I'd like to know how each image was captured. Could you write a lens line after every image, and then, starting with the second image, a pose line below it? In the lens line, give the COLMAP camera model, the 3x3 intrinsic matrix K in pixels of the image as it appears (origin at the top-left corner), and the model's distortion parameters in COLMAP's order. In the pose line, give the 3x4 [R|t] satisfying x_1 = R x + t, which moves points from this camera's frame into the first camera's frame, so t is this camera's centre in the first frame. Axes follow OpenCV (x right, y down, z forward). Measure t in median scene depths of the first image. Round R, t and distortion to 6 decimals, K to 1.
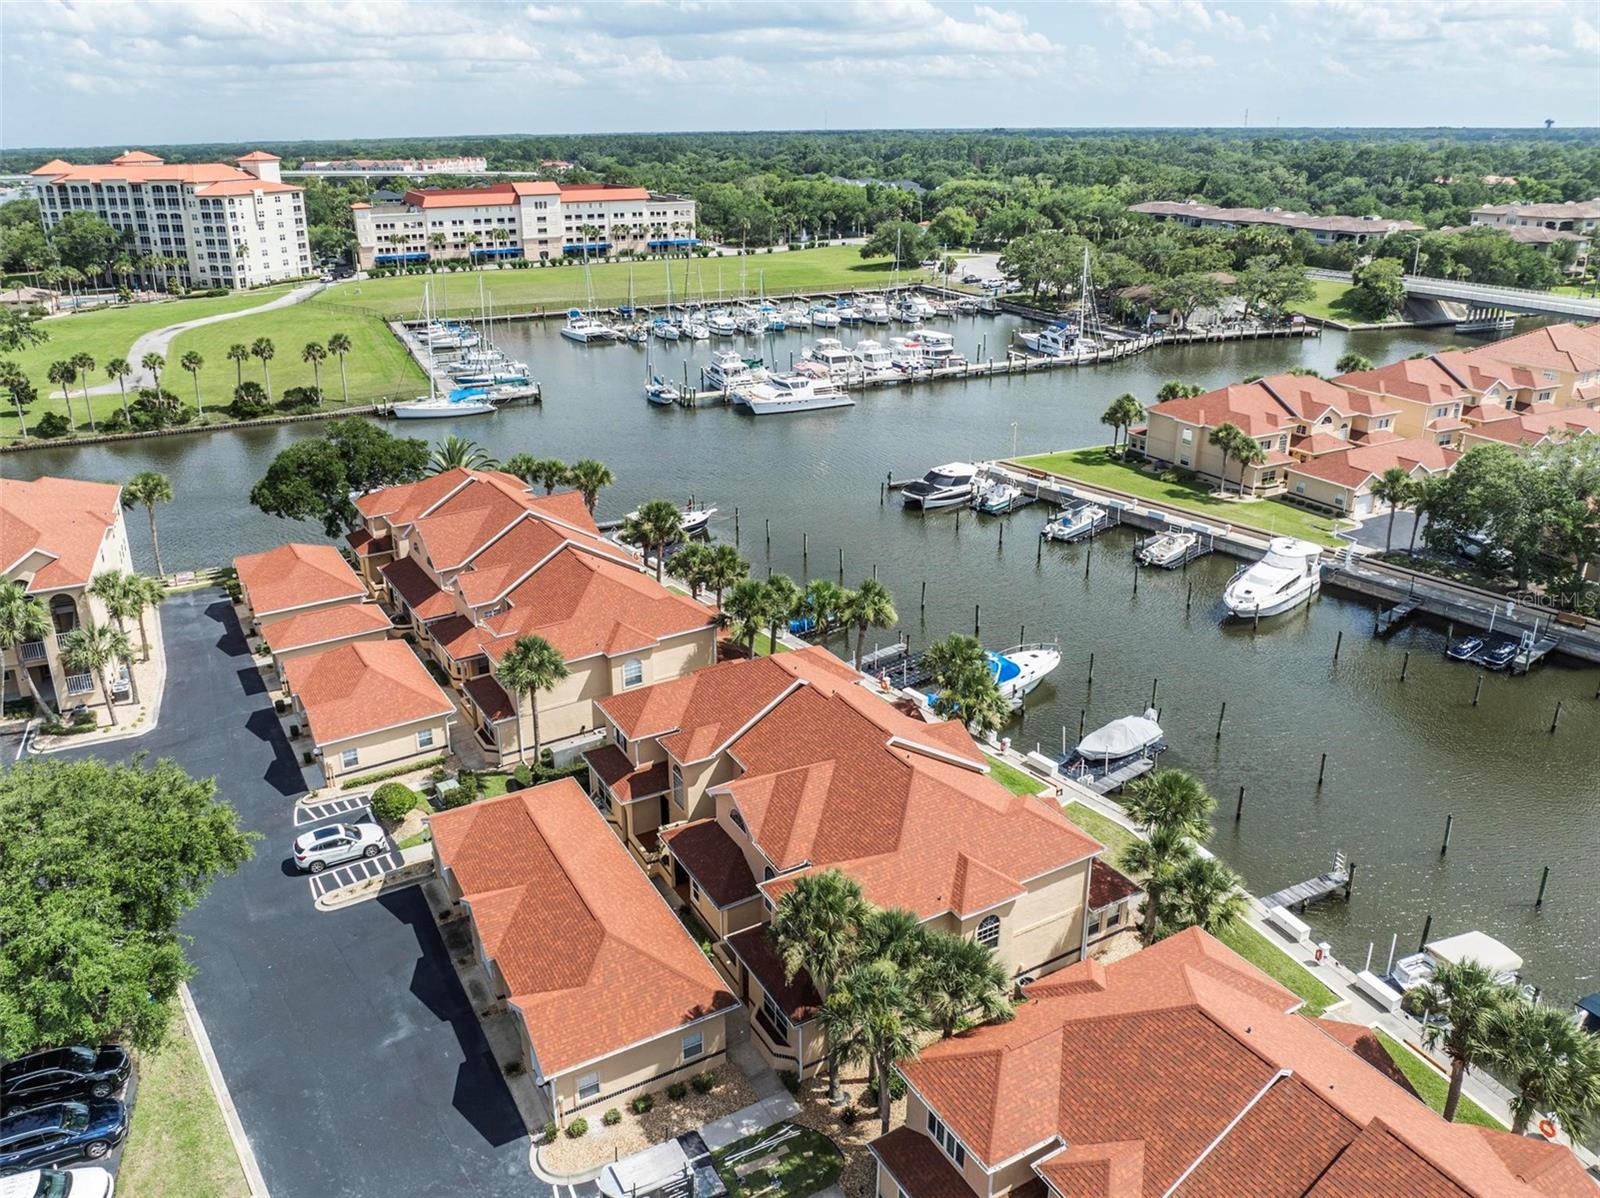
lens RADIAL K [[1132.5, 0, 800.0], [0, 1132.5, 599.0], [0, 0, 1]] dist [-0.044945, 0.005551]
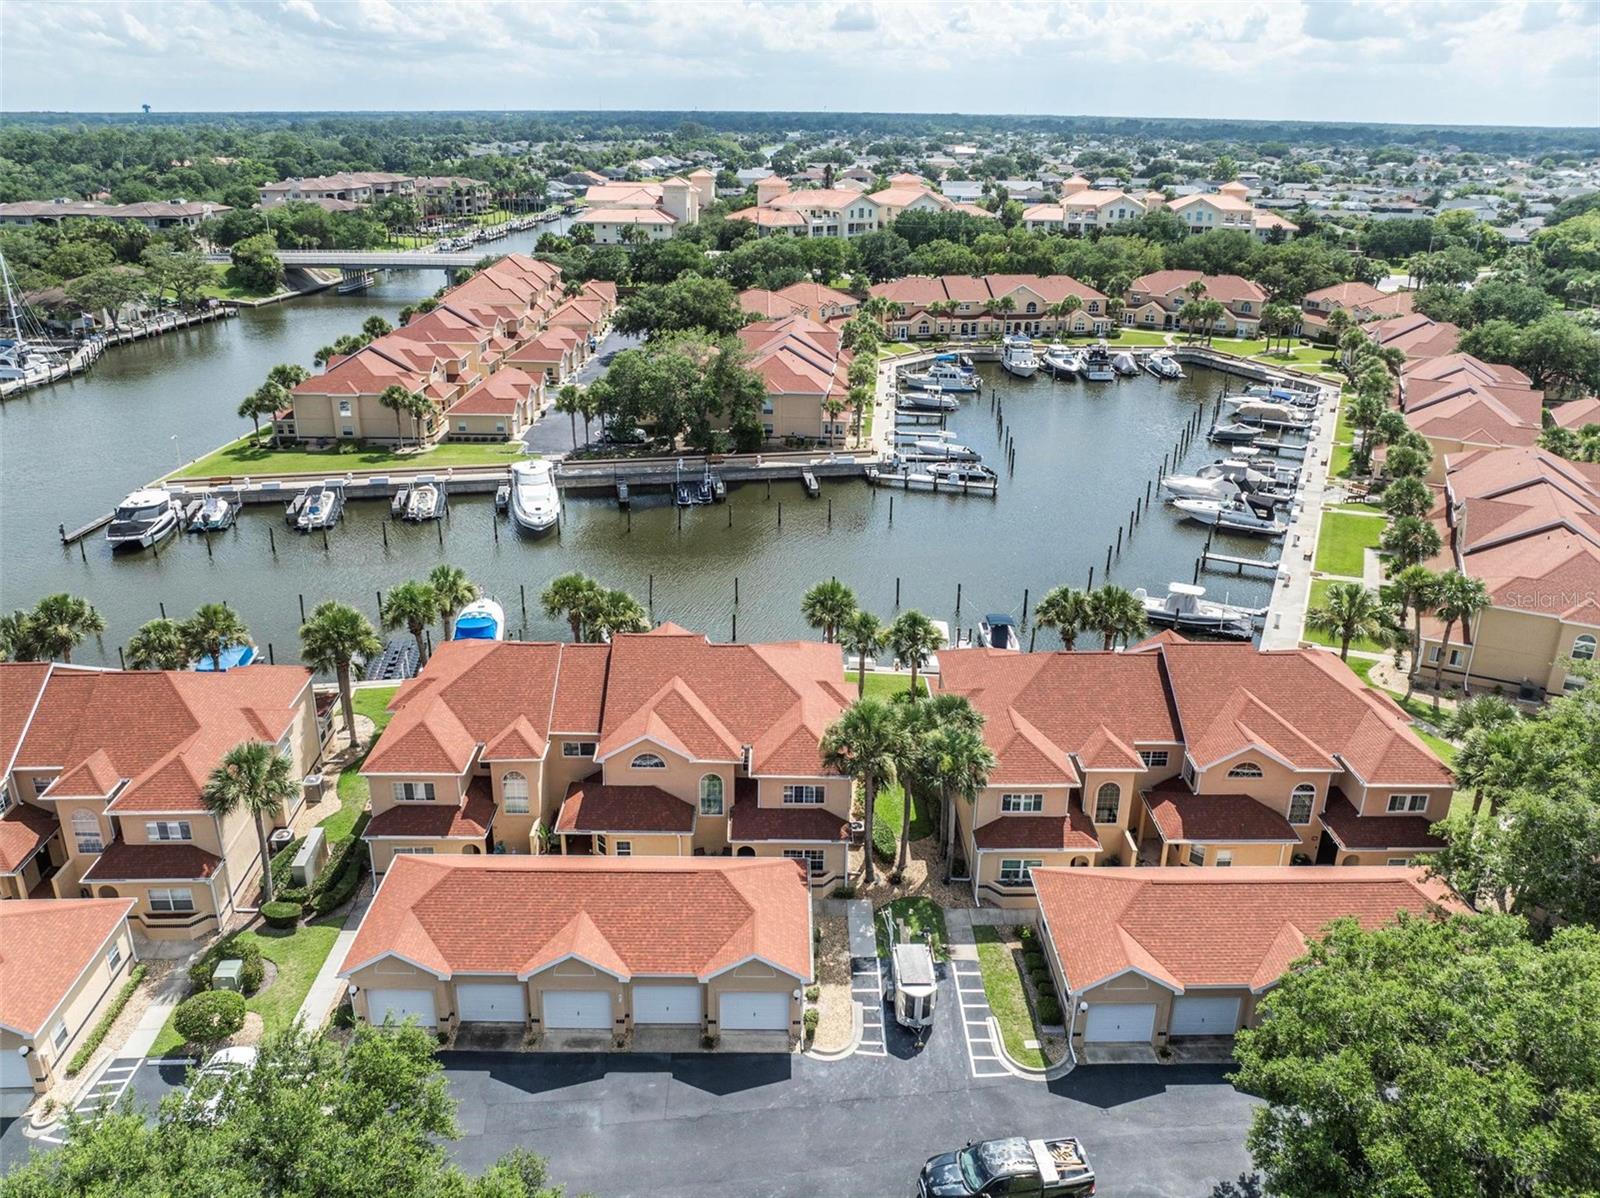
lens RADIAL K [[1076.8, 0, 800.0], [0, 1076.8, 599.0], [0, 0, 1]] dist [-0.032279, -0.005234]
pose [[0.483646, -0.345723, 0.804091, -0.319382], [0.322062, 0.924524, 0.203790, -0.045851], [-0.813857, 0.160405, 0.558487, 0.121347]]
